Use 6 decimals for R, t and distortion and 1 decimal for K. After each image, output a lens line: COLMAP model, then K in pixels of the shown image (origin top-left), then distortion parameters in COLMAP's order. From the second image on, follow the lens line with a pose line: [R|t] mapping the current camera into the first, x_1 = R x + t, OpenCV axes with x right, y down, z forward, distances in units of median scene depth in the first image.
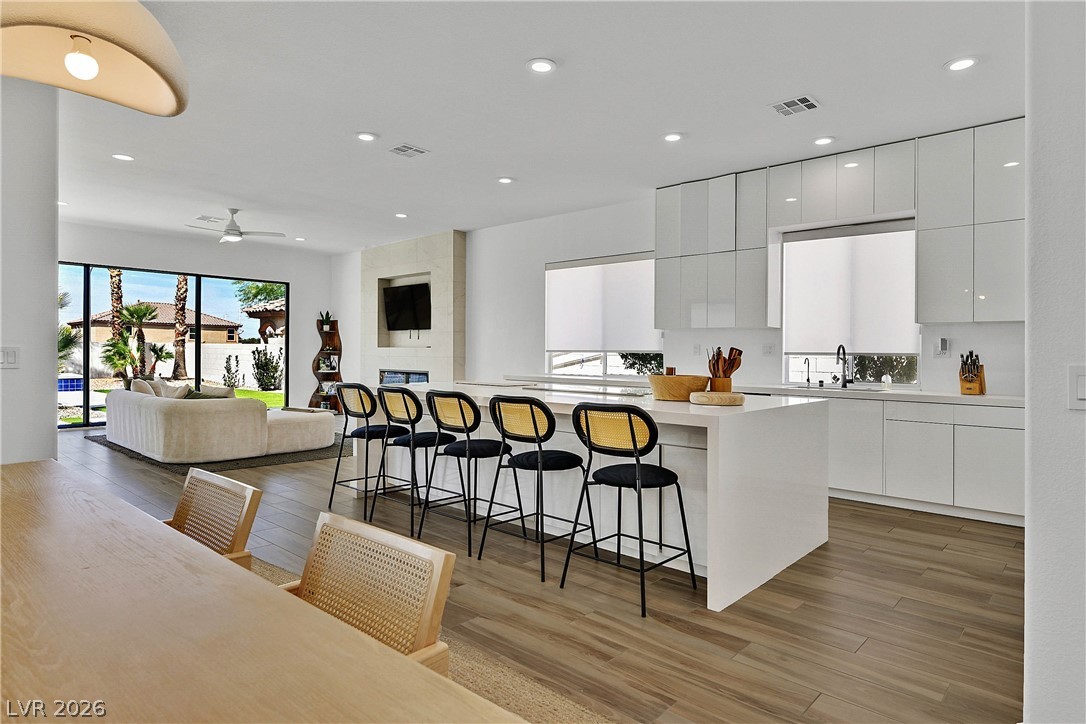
lens RADIAL K [[608.8, 0, 543.5], [0, 608.8, 356.5], [0, 0, 1]] dist [0.000110, -0.000174]
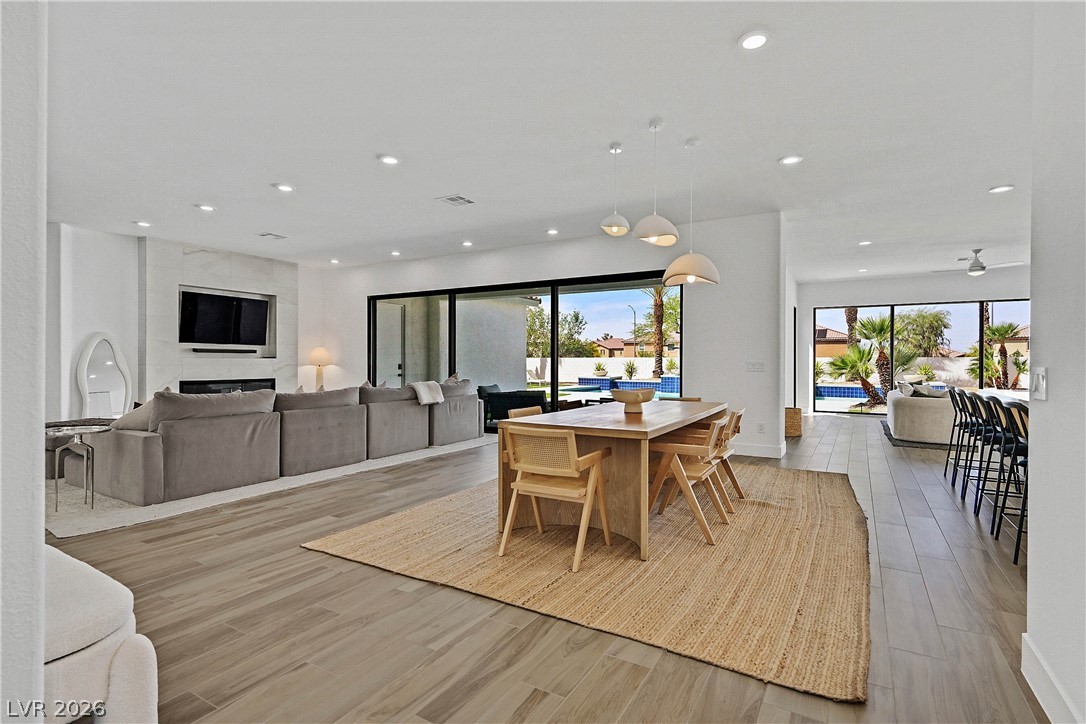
lens RADIAL K [[518.6, 0, 542.5], [0, 518.6, 363.8], [0, 0, 1]] dist [0.004881, 0.000590]
pose [[0.191742, -0.010364, -0.981391, 0.126083], [-0.001166, 0.999941, -0.010788, 0.001419], [0.981445, 0.003213, 0.191718, -0.025865]]
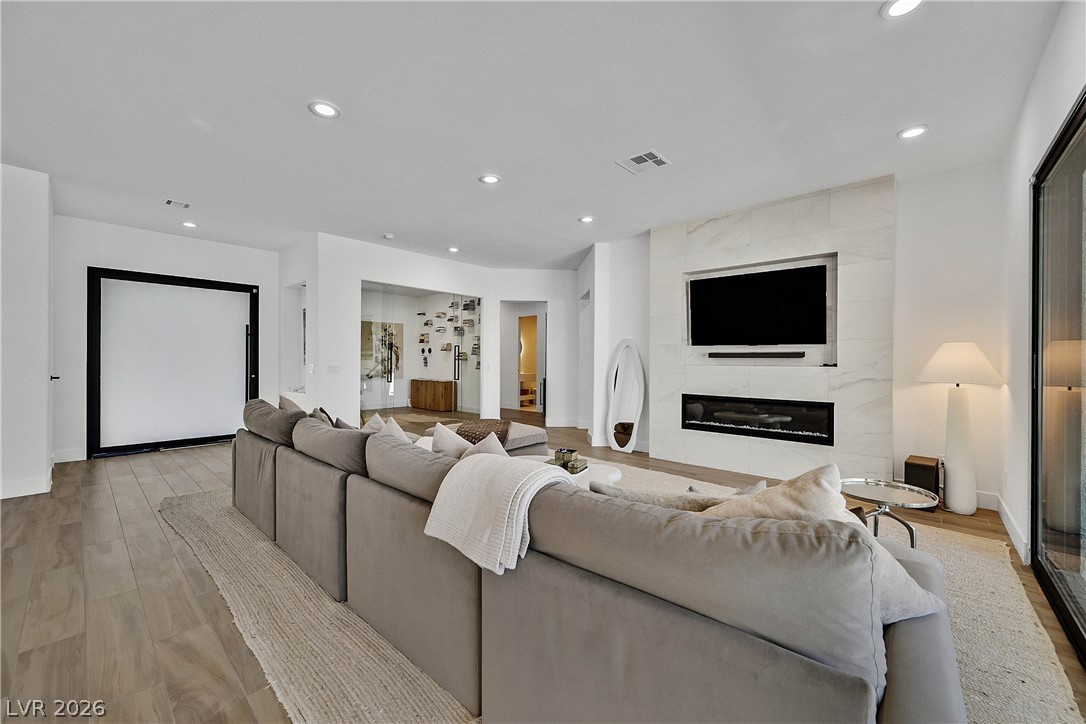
lens RADIAL K [[422.9, 0, 543.0], [0, 422.9, 362.6], [0, 0, 1]] dist [0.002640, 0.000109]
pose [[-0.999748, -0.021165, 0.007514, -0.218605], [-0.021075, 0.999707, 0.011892, -0.009260], [-0.007764, 0.011731, -0.999901, 0.036288]]
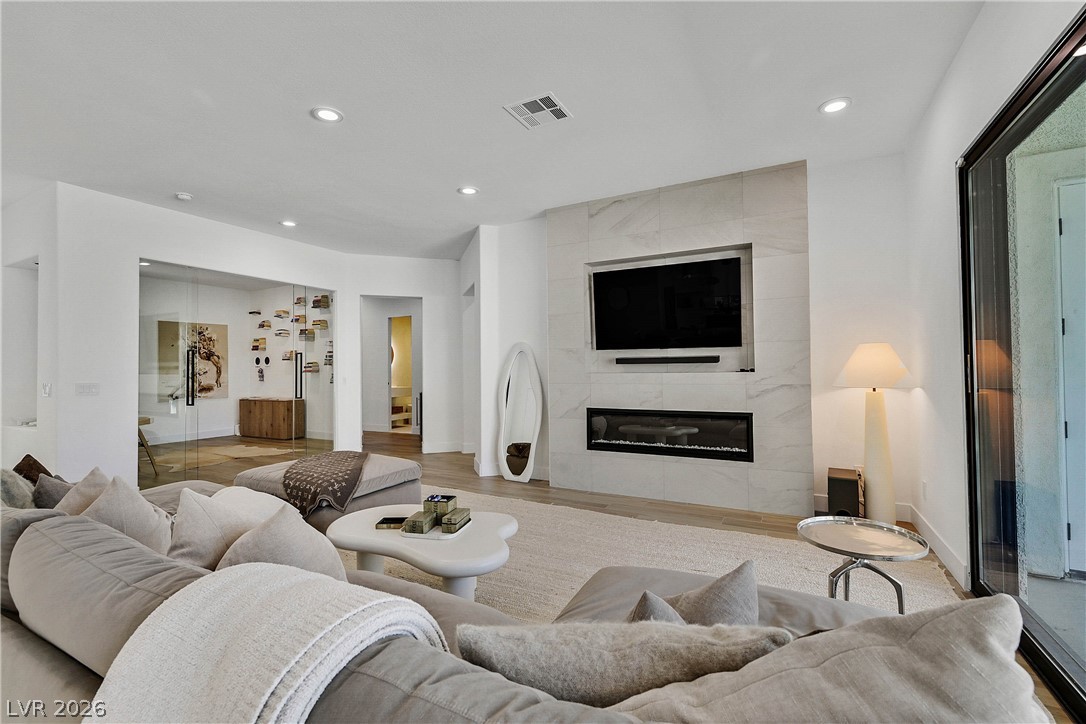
lens RADIAL K [[460.3, 0, 545.0], [0, 460.3, 362.7], [0, 0, 1]] dist [0.000194, 0.000268]
pose [[-0.970275, -0.008413, -0.241861, -0.224331], [-0.005621, 0.999909, -0.012233, -0.008953], [0.241942, -0.010510, -0.970234, 0.000949]]
